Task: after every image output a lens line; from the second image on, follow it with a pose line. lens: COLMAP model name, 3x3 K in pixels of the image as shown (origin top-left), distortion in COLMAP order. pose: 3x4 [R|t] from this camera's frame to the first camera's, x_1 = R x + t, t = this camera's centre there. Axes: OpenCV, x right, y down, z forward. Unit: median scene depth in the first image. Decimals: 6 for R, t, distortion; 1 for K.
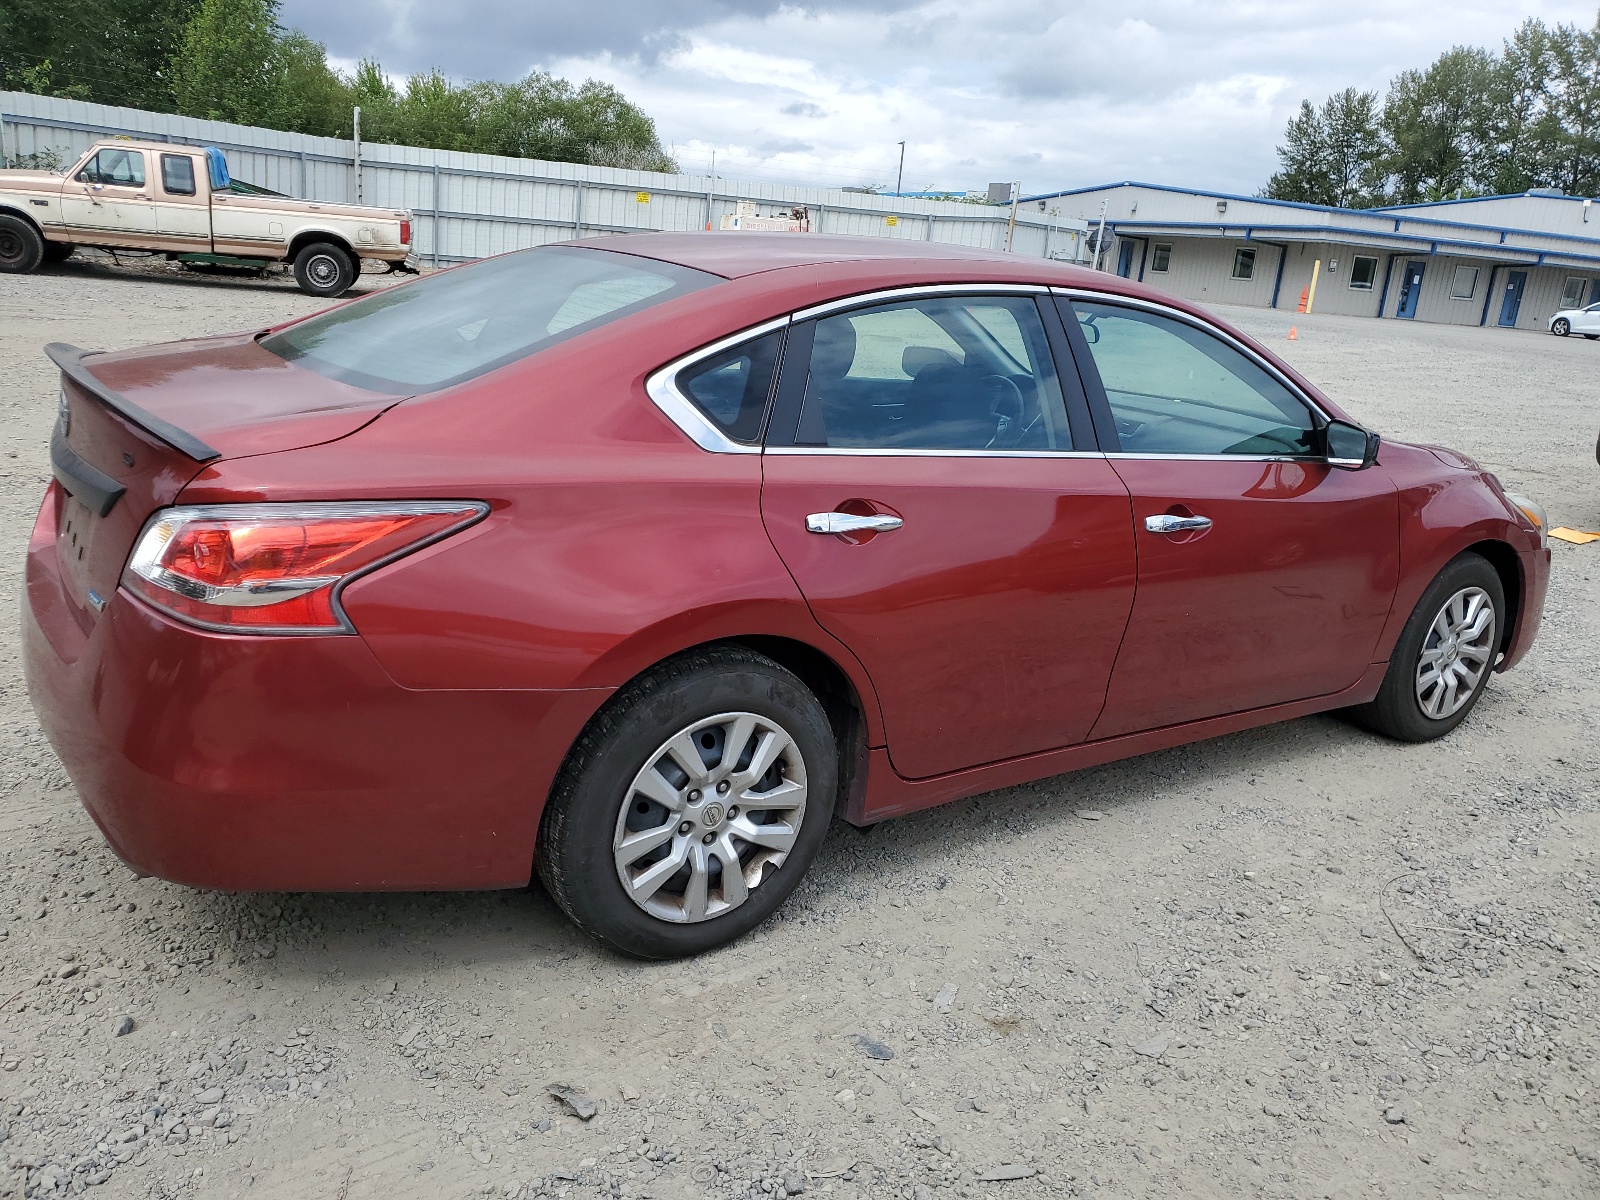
lens RADIAL K [[1196.3, 0, 798.9], [0, 1196.3, 596.1], [0, 0, 1]] dist [0.009196, -0.002385]
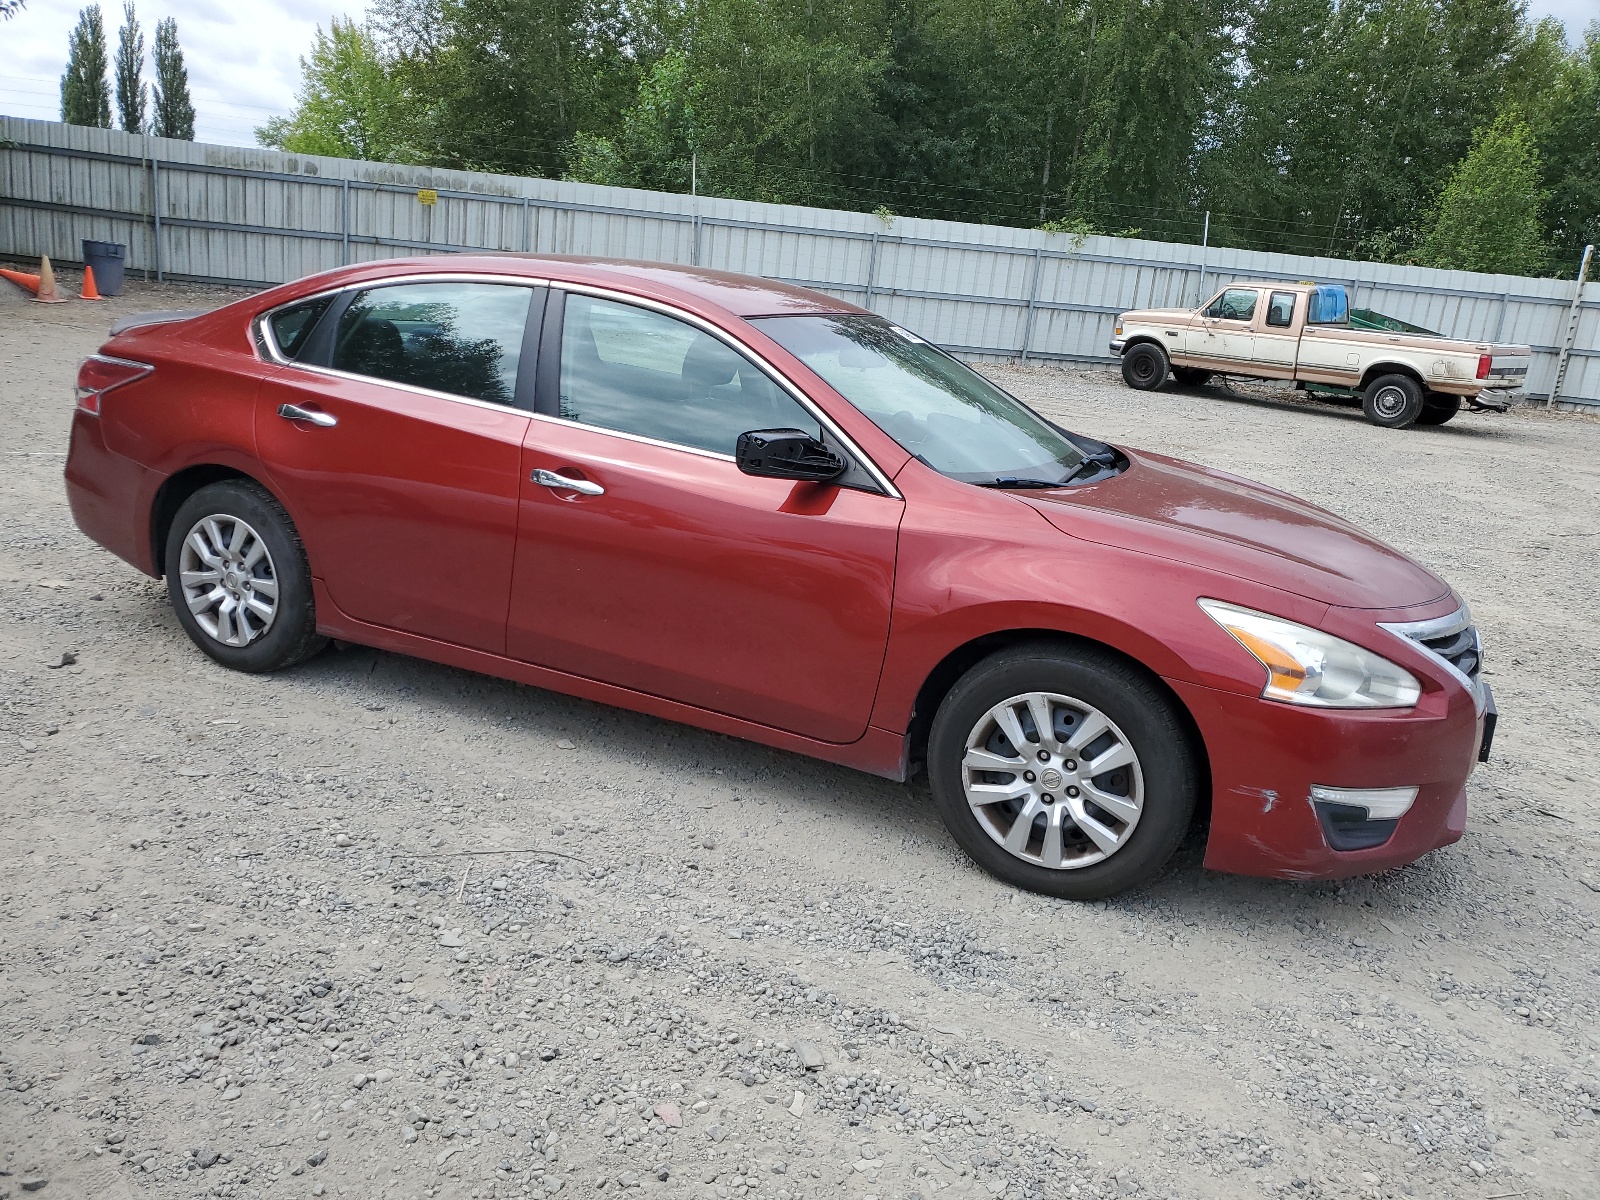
lens RADIAL K [[1196.3, 0, 797.0], [0, 1196.3, 597.4], [0, 0, 1]] dist [0.009196, -0.002385]
pose [[0.541319, 0.186989, -0.819762, 1.756497], [-0.282733, 0.958666, 0.031973, -0.068791], [0.791856, 0.214466, 0.571811, 0.693004]]
